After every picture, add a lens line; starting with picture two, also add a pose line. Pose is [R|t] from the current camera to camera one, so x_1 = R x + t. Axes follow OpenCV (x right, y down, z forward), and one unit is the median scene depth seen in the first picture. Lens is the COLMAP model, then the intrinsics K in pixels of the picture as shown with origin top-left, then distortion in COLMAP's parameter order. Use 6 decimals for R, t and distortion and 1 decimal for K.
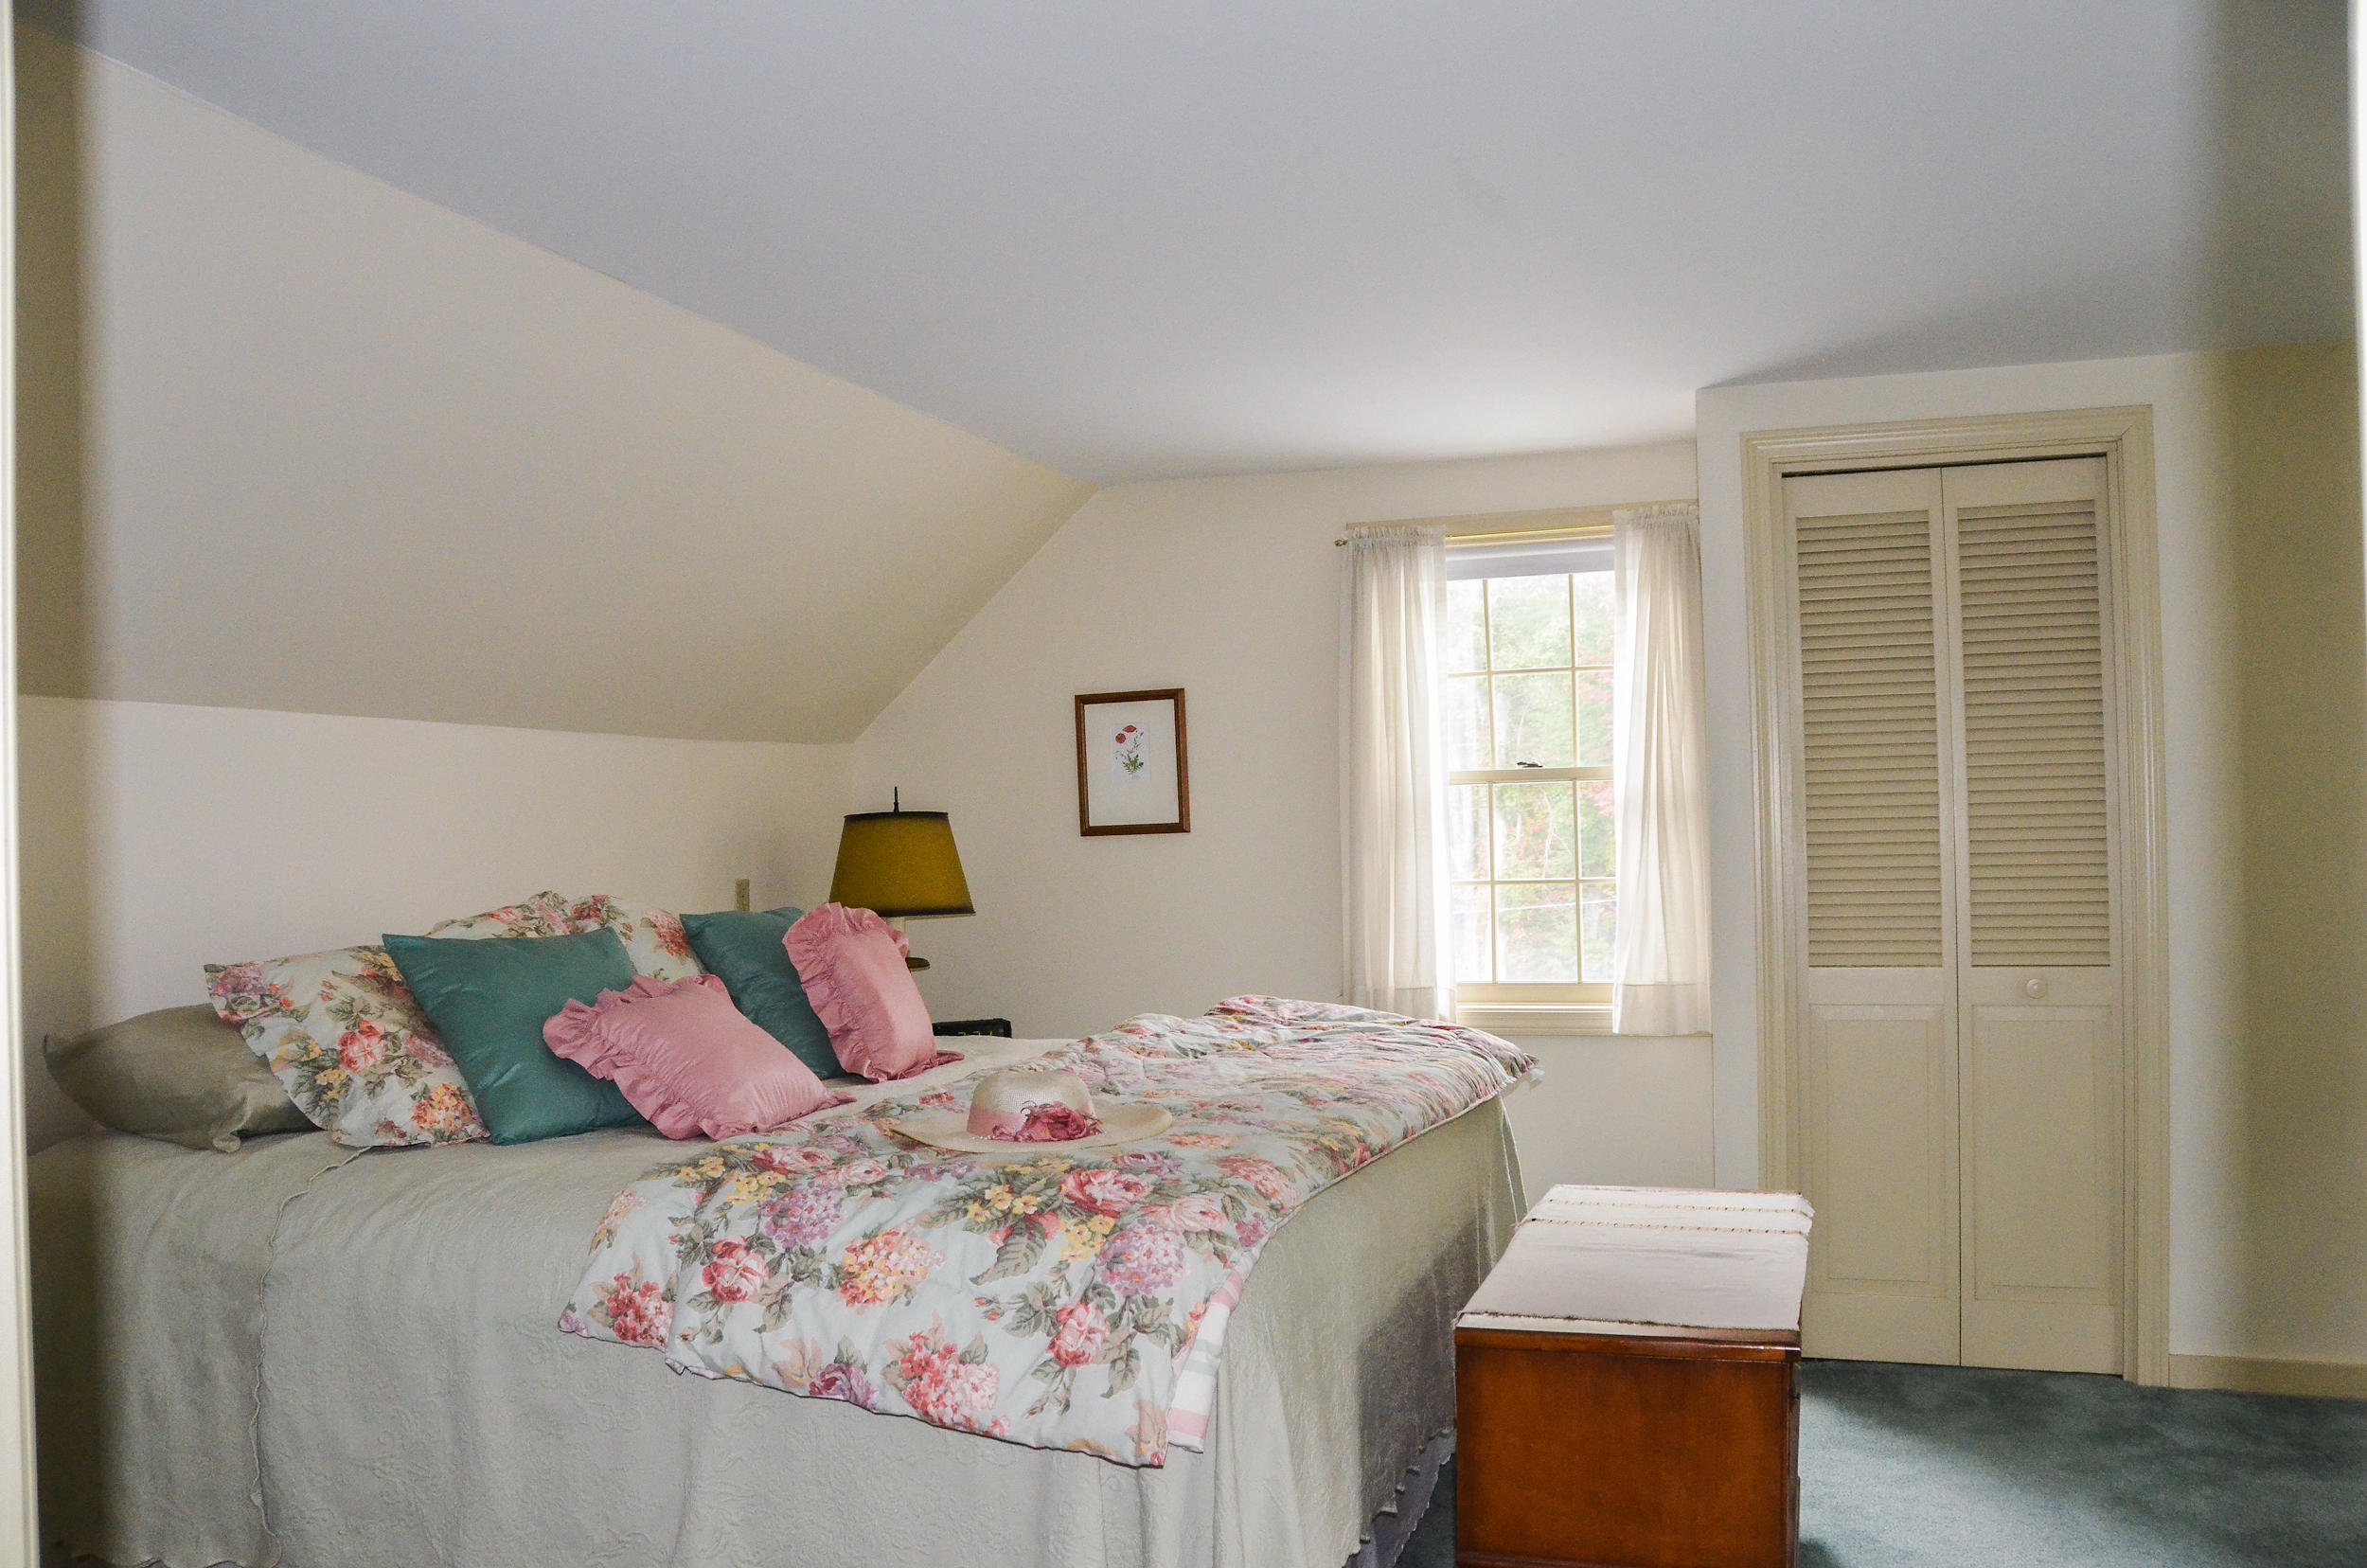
lens RADIAL K [[1845.0, 0, 1170.2], [0, 1845.0, 810.8], [0, 0, 1]] dist [-0.161357, 0.124077]
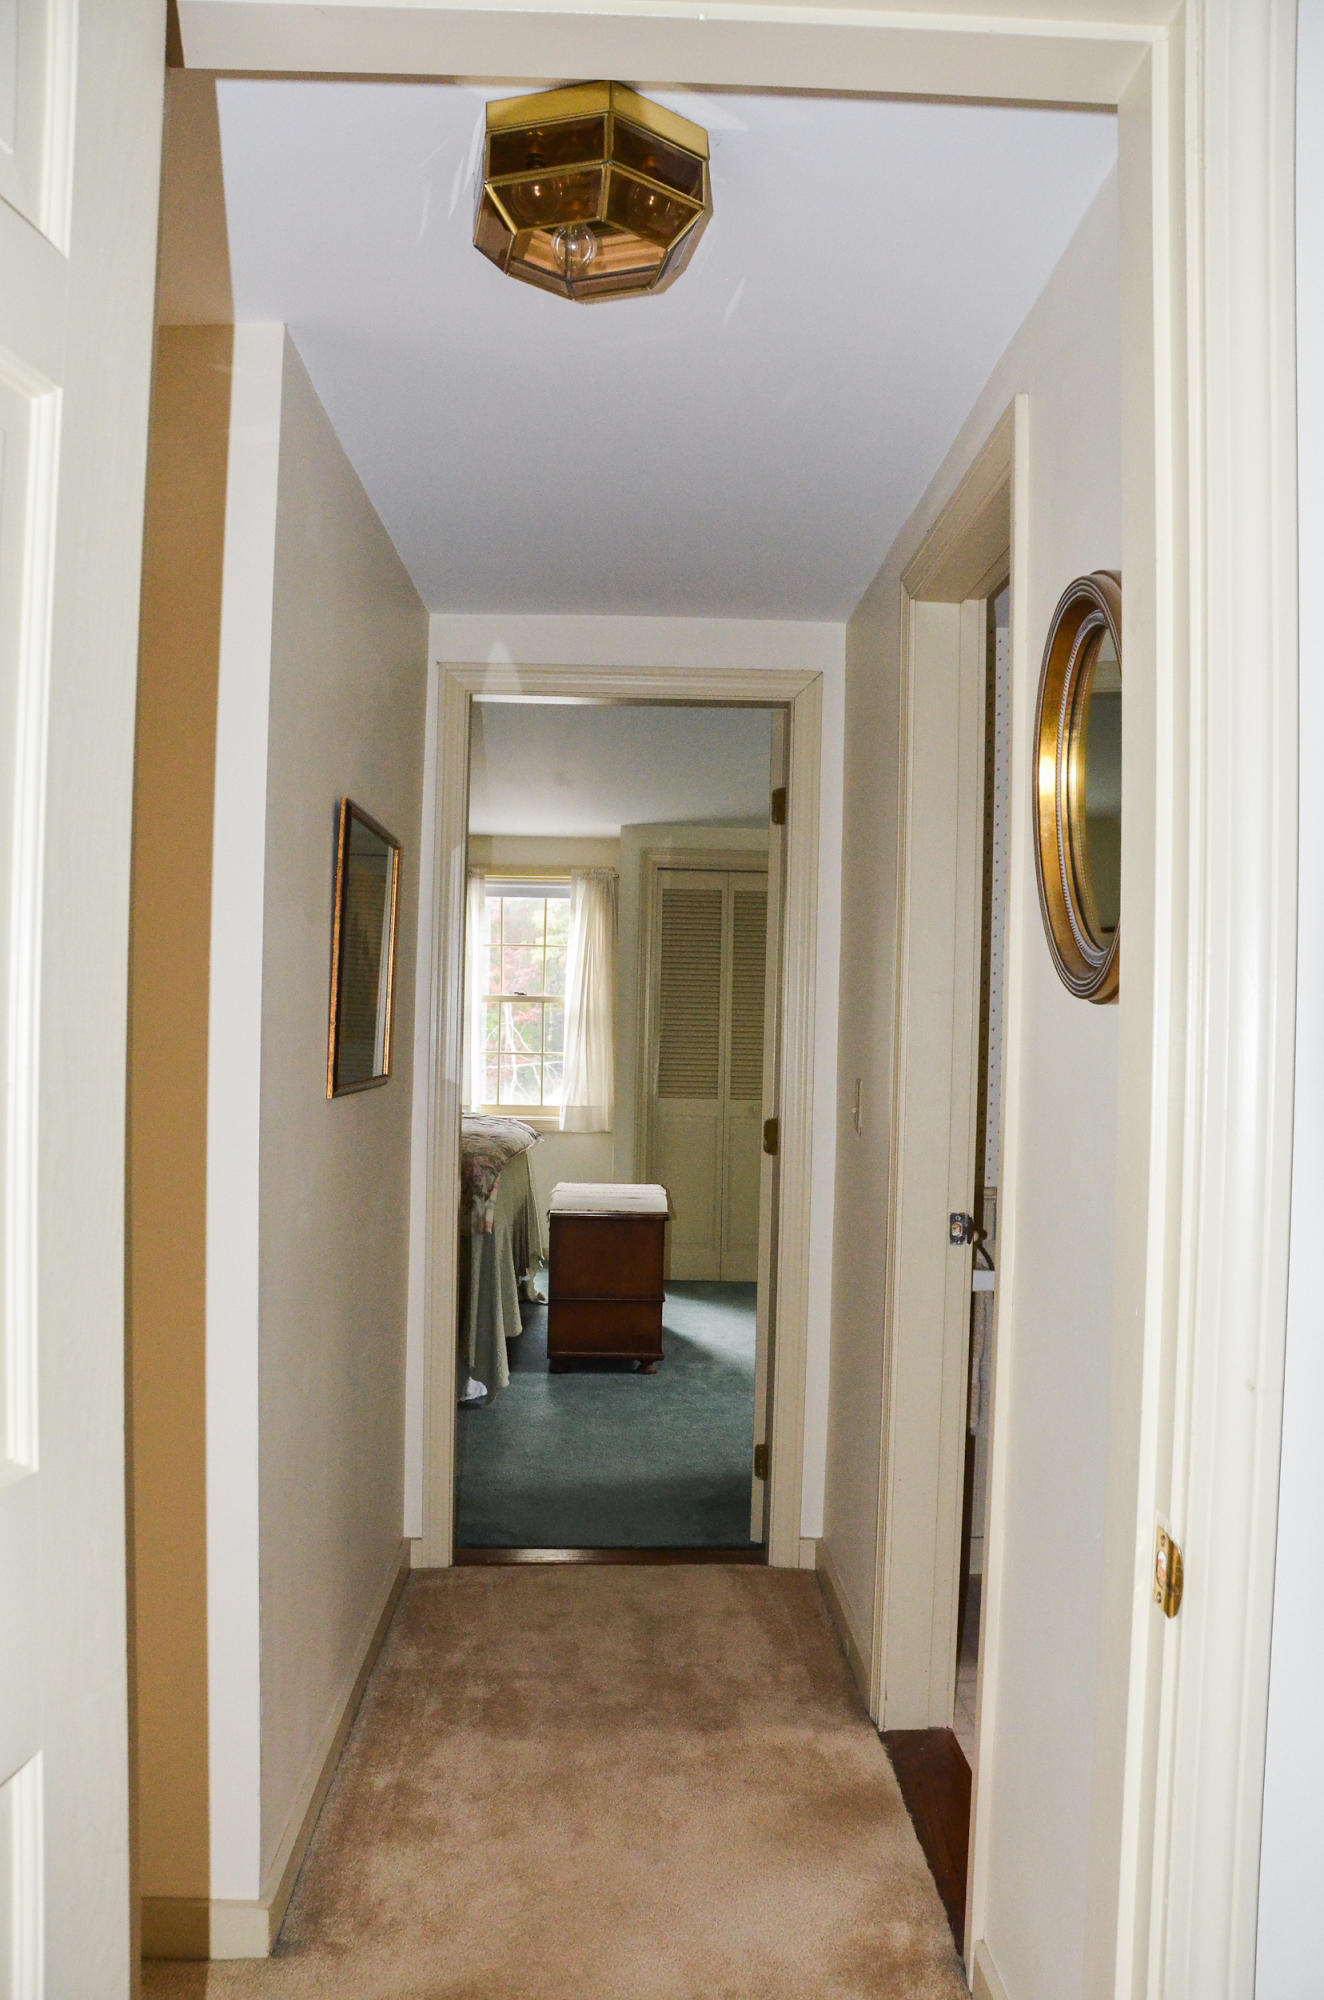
lens RADIAL K [[1558.9, 0, 662.0], [0, 1558.9, 1000.0], [0, 0, 1]] dist [-0.161357, 0.124077]
pose [[0.933469, 0.044569, 0.355878, -0.269833], [-0.047378, 0.998877, -0.000824, -0.025859], [-0.355515, -0.016091, 0.934532, -0.641929]]
